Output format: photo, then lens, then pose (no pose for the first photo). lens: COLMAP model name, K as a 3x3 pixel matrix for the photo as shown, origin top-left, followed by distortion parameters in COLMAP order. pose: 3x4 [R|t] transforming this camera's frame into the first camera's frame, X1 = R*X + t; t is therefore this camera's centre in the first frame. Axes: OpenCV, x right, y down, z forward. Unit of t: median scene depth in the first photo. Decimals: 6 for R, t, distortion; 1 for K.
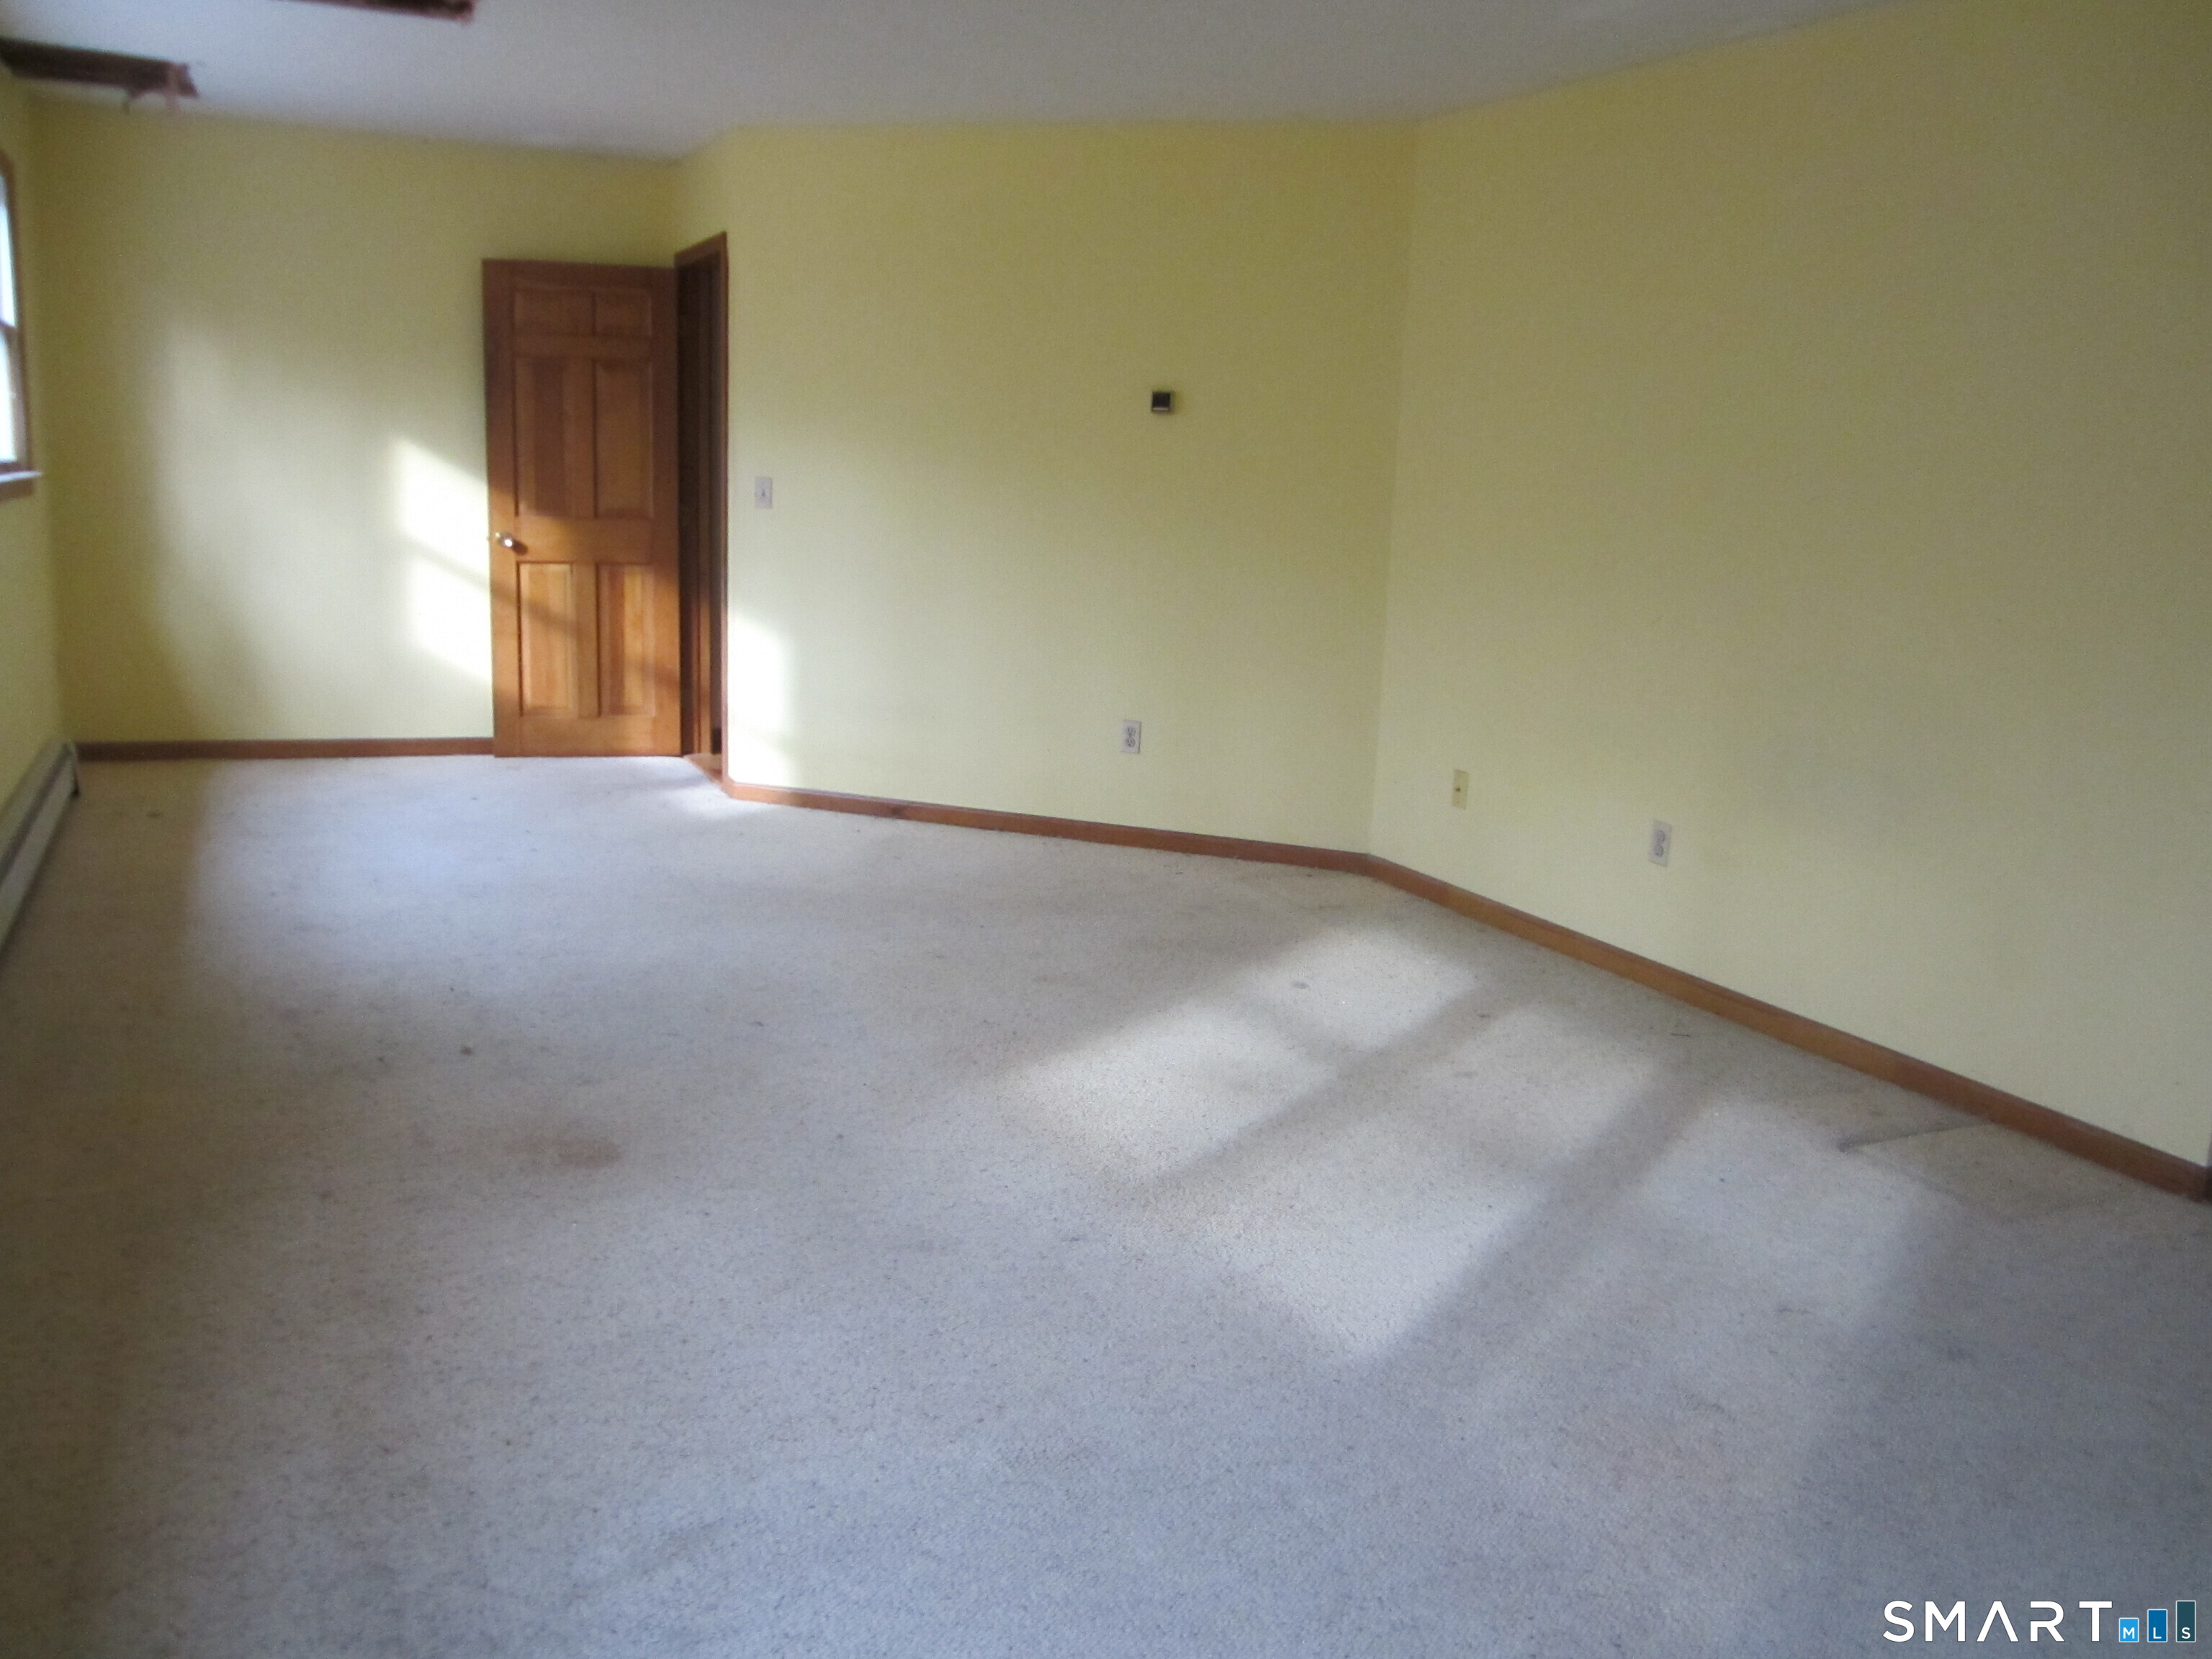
lens RADIAL K [[1797.6, 0, 1106.0], [0, 1797.6, 829.5], [0, 0, 1]] dist [-0.055620, 0.017050]
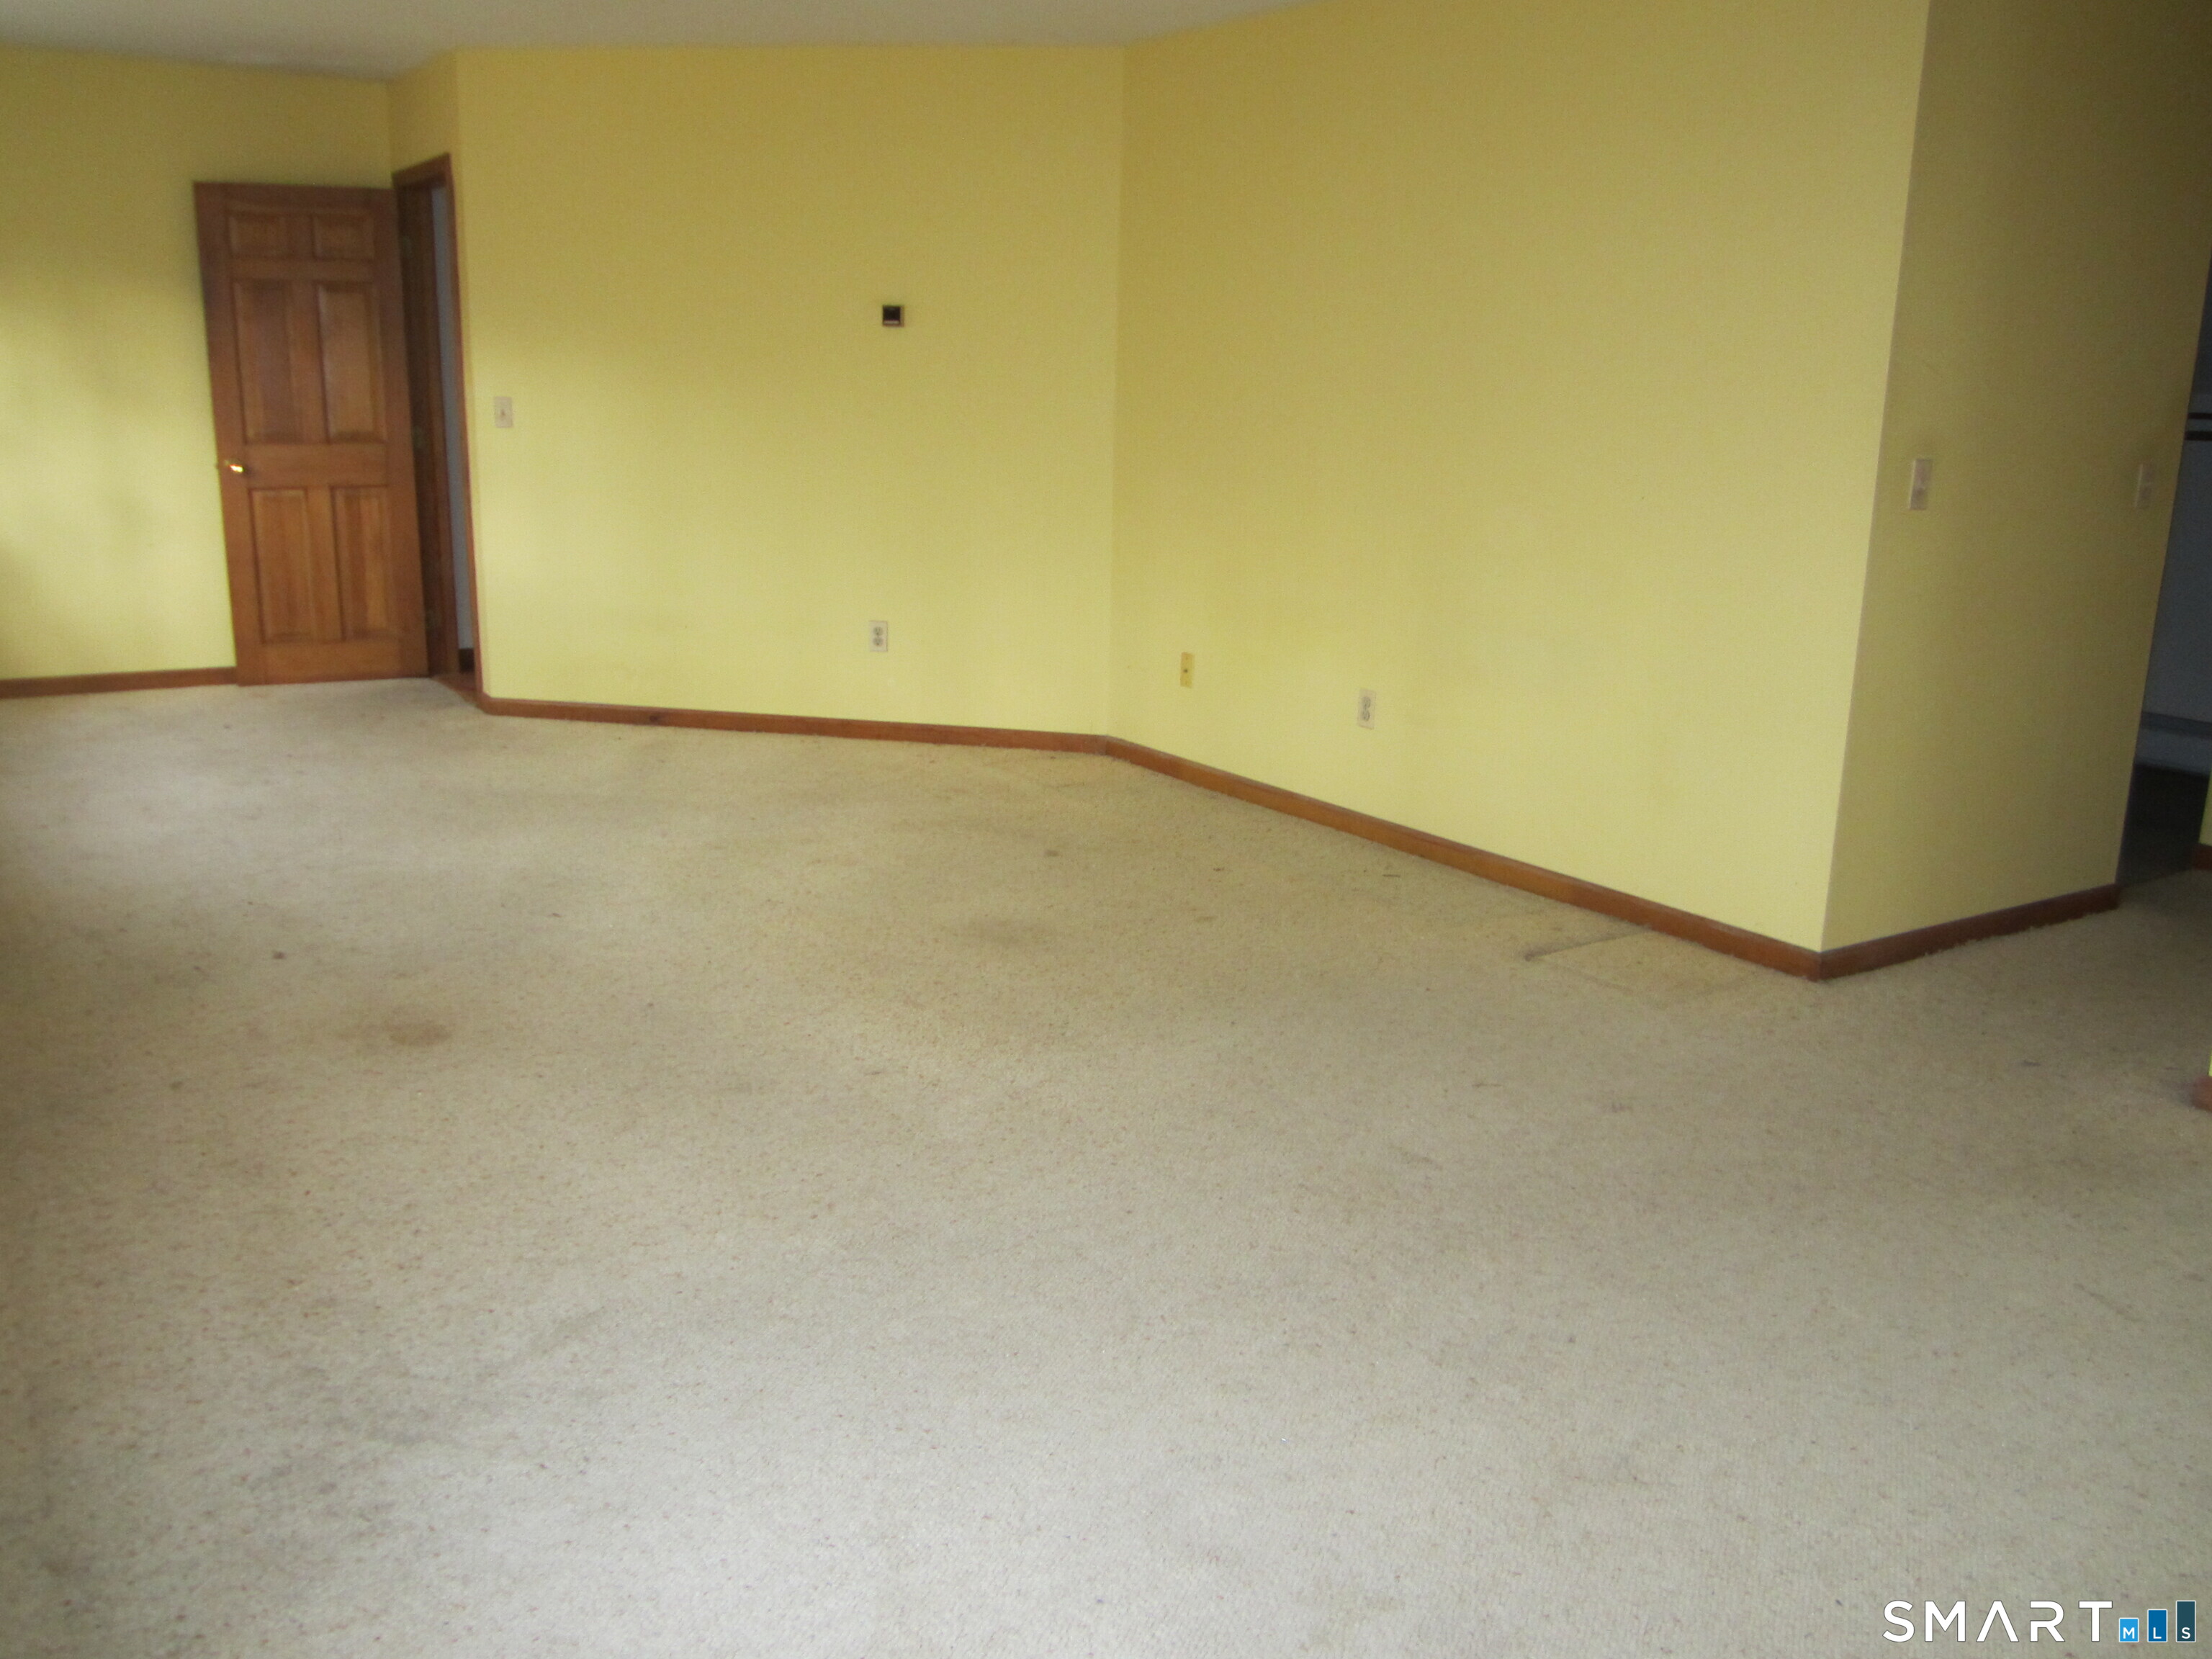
lens RADIAL K [[1797.6, 0, 1106.0], [0, 1797.6, 829.5], [0, 0, 1]] dist [-0.055620, 0.017050]
pose [[0.987392, -0.057442, 0.147506, -0.035283], [0.049644, 0.997195, 0.056021, 0.020328], [-0.150310, -0.047992, 0.987473, -0.147212]]
